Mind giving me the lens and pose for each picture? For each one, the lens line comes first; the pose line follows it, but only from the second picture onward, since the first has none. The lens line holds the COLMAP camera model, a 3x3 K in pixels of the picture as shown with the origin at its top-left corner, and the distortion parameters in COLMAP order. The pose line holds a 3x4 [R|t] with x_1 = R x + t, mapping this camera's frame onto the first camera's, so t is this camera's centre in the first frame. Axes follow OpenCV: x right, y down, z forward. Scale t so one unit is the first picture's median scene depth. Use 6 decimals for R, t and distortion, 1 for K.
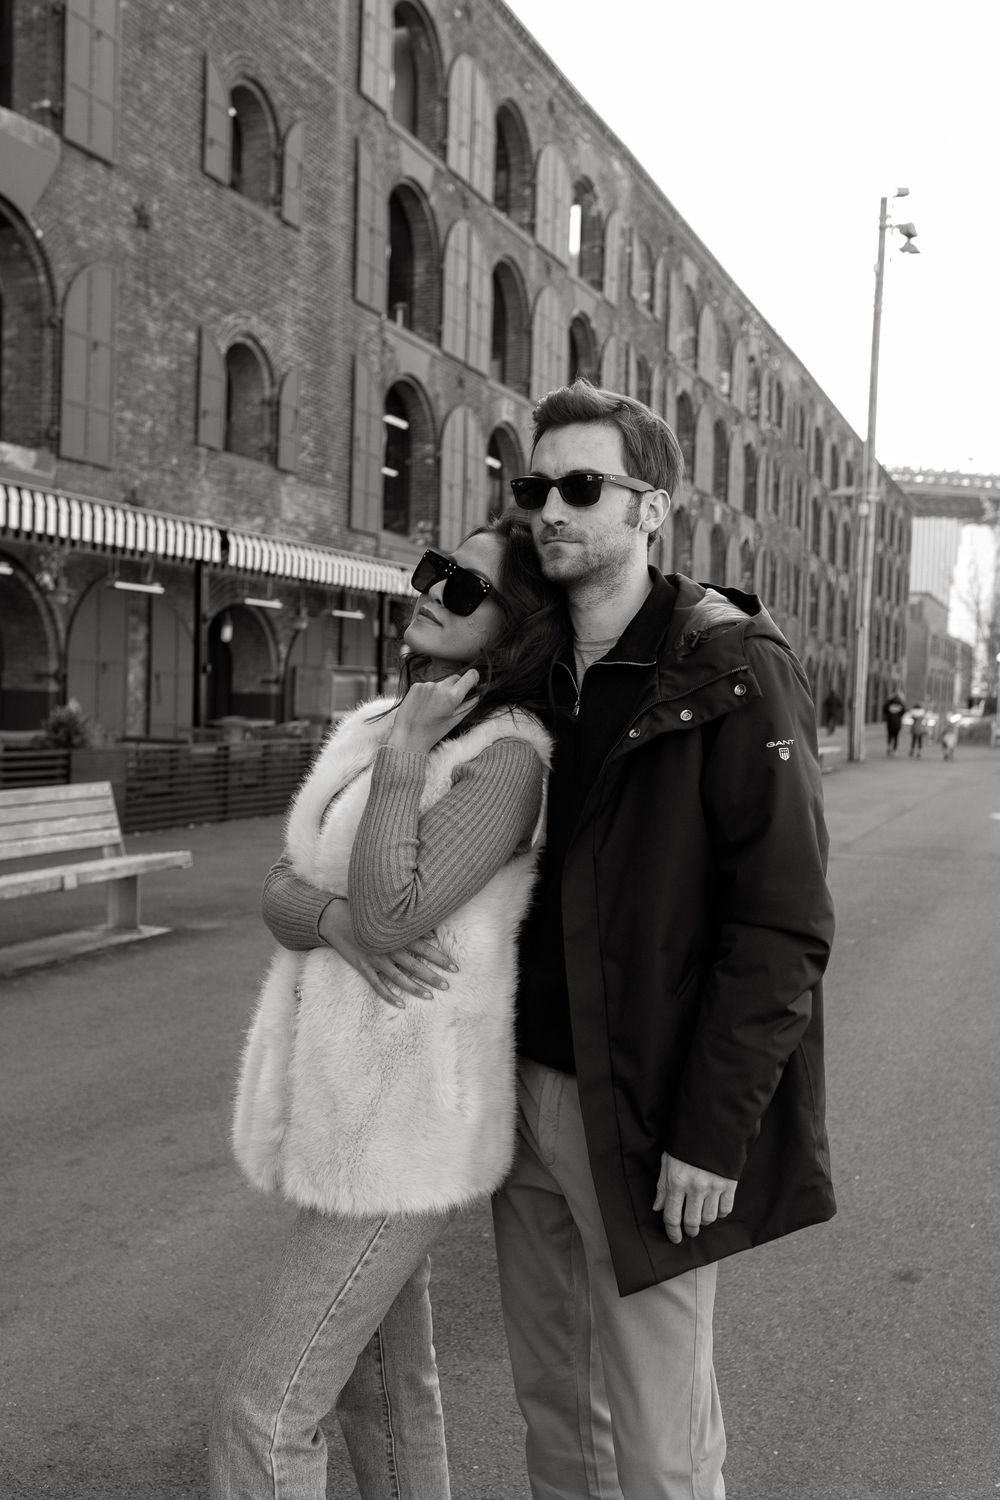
lens RADIAL K [[1360.4, 0, 500.0], [0, 1360.4, 750.0], [0, 0, 1]] dist [-0.007372, -0.000118]
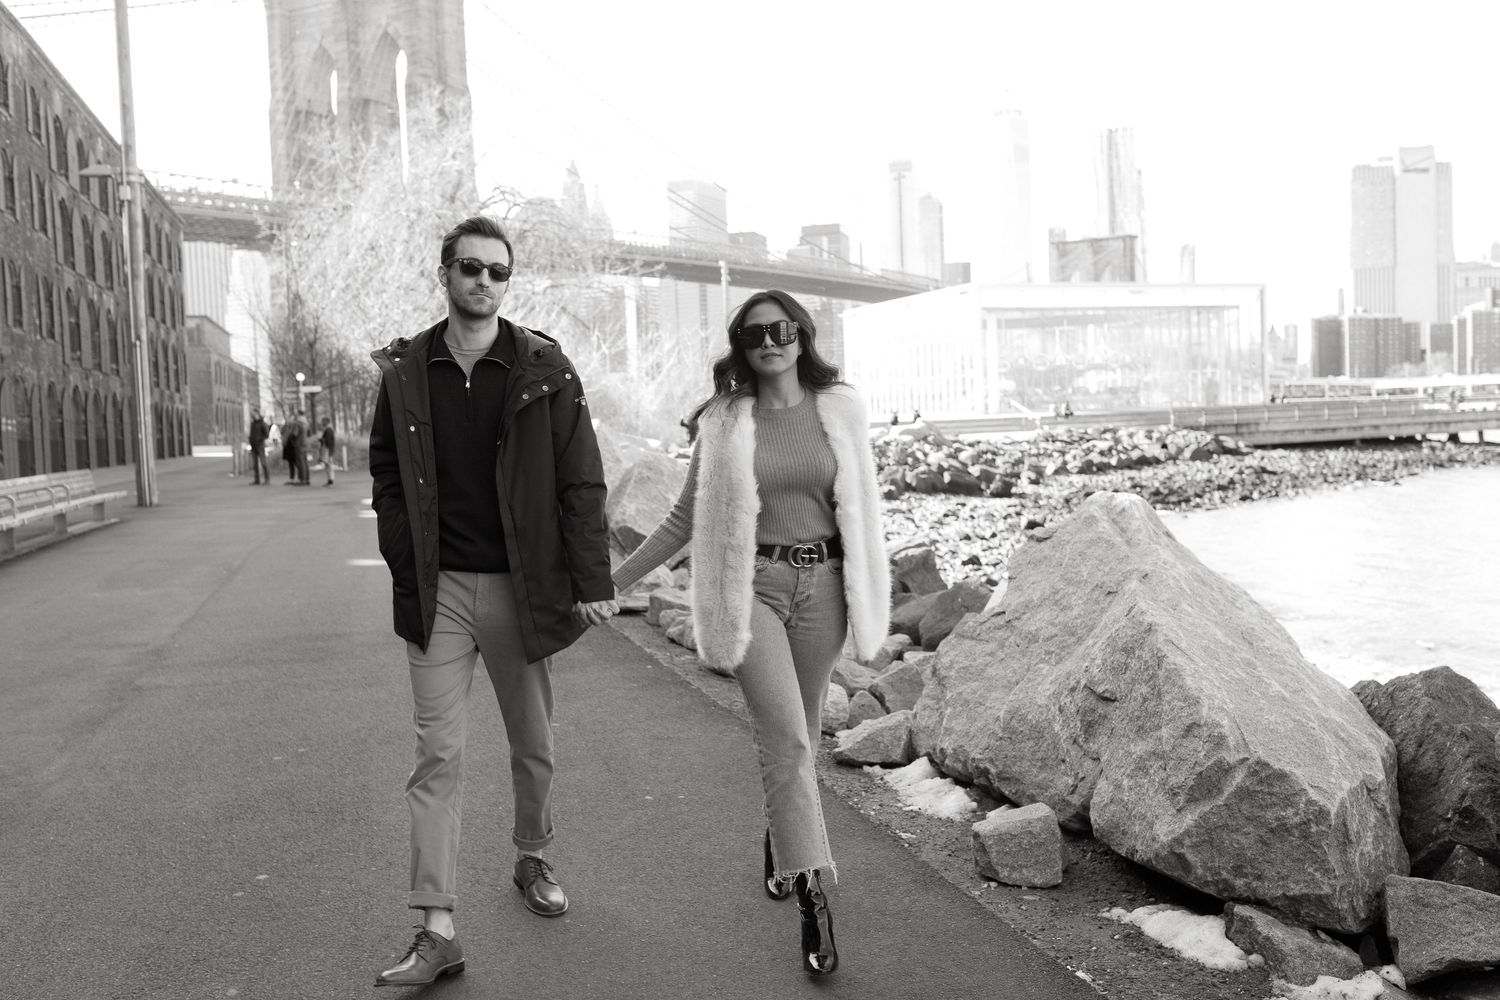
lens RADIAL K [[1360.4, 0, 723.8], [0, 1360.4, 501.9], [0, 0, 1]] dist [-0.007372, -0.000118]
pose [[0.785414, -0.095327, 0.611587, 0.045986], [0.085938, 0.995294, 0.044771, -0.000487], [-0.612976, 0.017395, 0.789910, 0.186941]]
